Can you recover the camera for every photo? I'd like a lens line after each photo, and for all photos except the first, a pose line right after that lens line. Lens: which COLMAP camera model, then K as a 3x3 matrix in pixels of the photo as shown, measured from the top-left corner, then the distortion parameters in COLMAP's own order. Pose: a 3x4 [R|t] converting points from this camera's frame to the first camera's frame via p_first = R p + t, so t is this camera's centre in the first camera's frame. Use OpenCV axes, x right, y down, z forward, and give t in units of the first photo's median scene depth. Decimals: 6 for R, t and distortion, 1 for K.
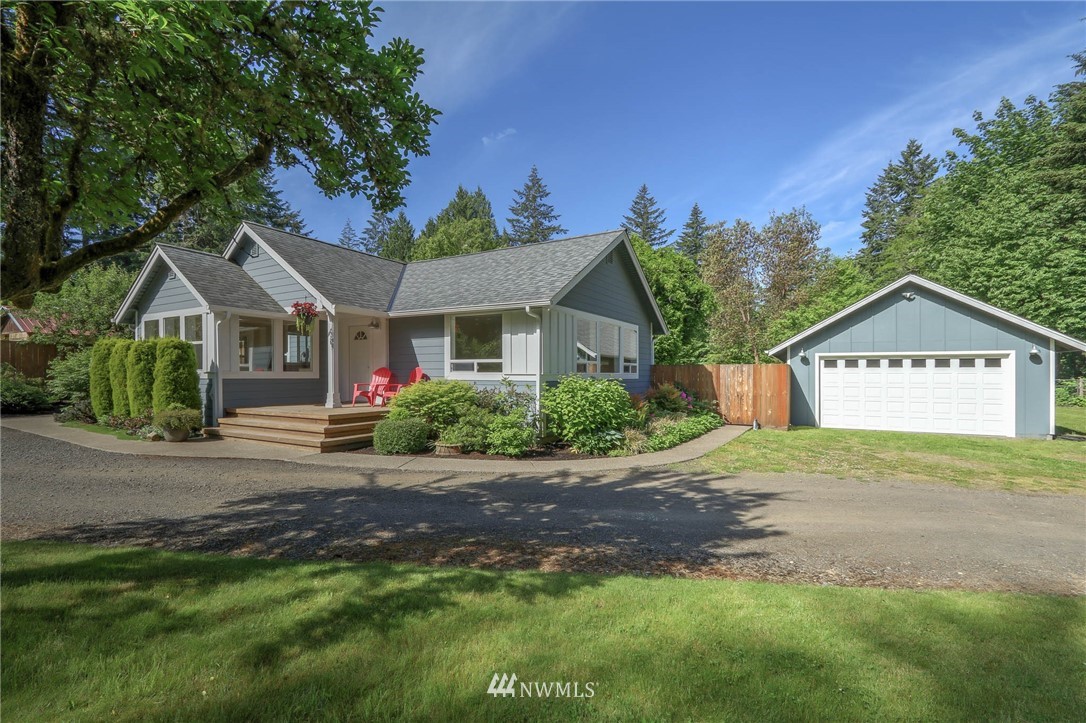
lens RADIAL K [[508.7, 0, 532.7], [0, 508.7, 362.0], [0, 0, 1]] dist [-0.004678, 0.000455]
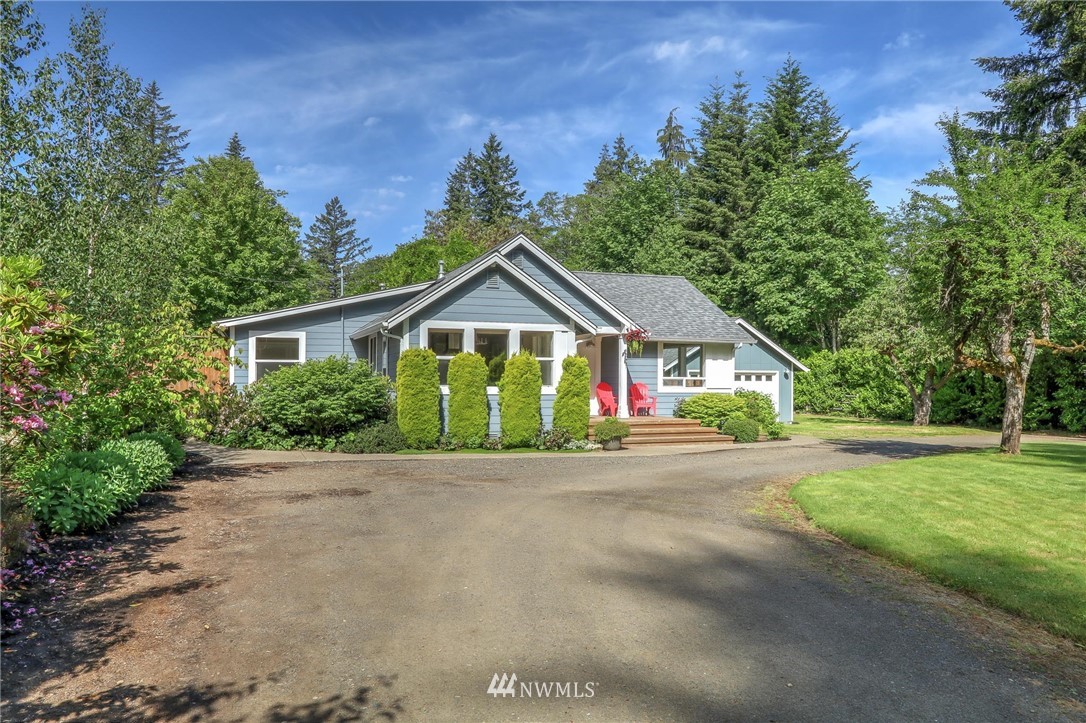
lens RADIAL K [[765.6, 0, 539.6], [0, 765.6, 362.1], [0, 0, 1]] dist [0.025263, 0.001896]
pose [[0.644526, 0.020028, 0.764320, -1.280142], [-0.022563, 0.999720, -0.007170, -0.014172], [-0.764249, -0.012624, 0.644797, 0.011549]]
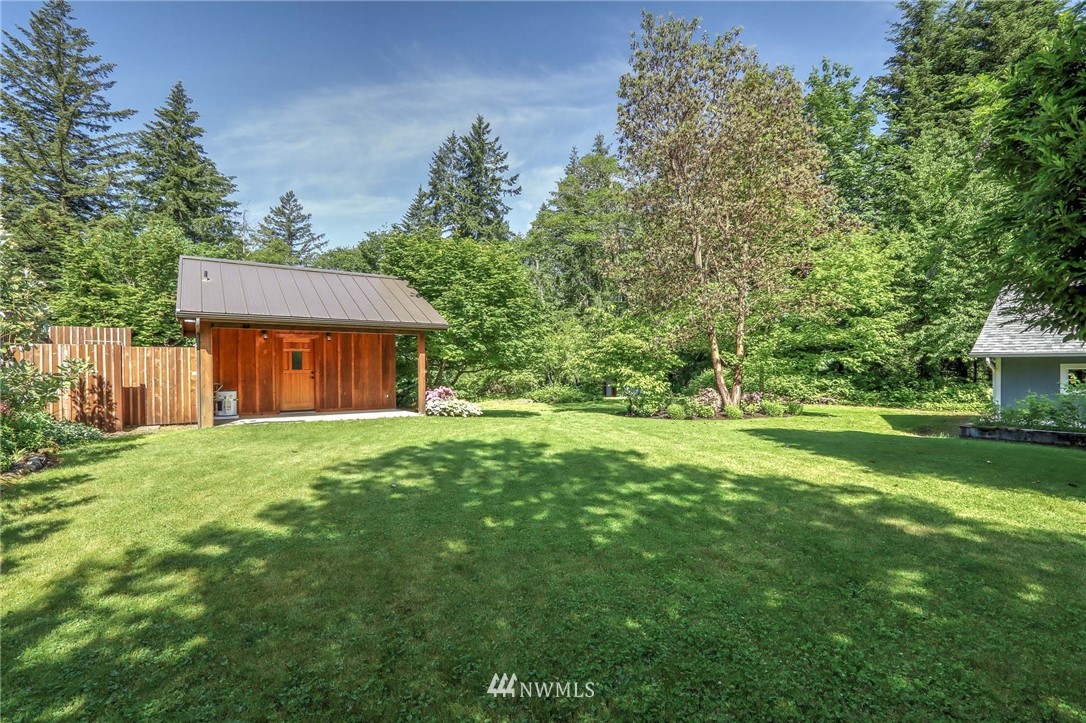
lens RADIAL K [[508.7, 0, 551.0], [0, 508.7, 369.5], [0, 0, 1]] dist [-0.004678, 0.000455]
pose [[0.434470, -0.006528, 0.900662, -0.156631], [-0.019975, 0.999658, 0.016882, 0.031603], [-0.900465, -0.025325, 0.434191, 2.112265]]
